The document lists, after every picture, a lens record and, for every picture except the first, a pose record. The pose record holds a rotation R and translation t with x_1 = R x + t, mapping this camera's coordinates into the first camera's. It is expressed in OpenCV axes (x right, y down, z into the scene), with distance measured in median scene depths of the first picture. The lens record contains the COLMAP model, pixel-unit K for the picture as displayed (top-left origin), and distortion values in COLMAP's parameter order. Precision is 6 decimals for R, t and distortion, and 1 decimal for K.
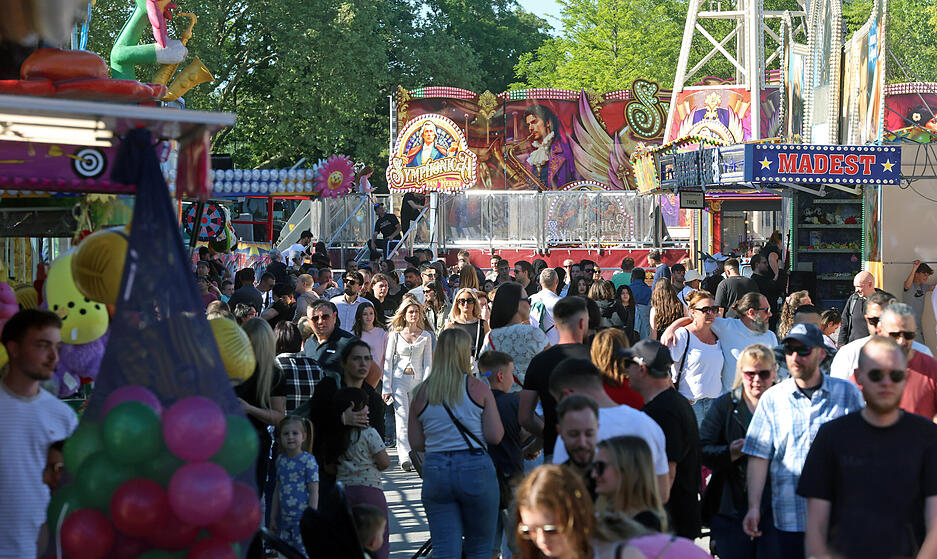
lens RADIAL K [[3577.0, 0, 468.5], [0, 3577.0, 279.9], [0, 0, 1]] dist [0.415044, 0.000000]
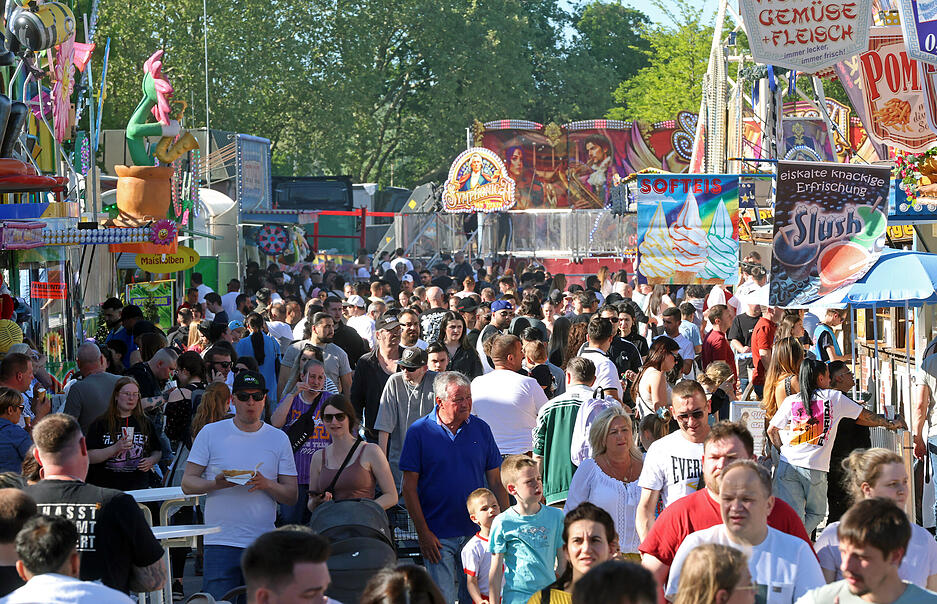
lens RADIAL K [[3605.9, 0, 468.5], [0, 3605.9, 301.8], [0, 0, 1]] dist [0.554645, 0.000000]
pose [[0.997683, -0.006653, -0.067702, 0.062263], [0.007069, 0.999958, 0.005902, -0.001276], [0.067659, -0.006367, 0.997688, -0.198312]]
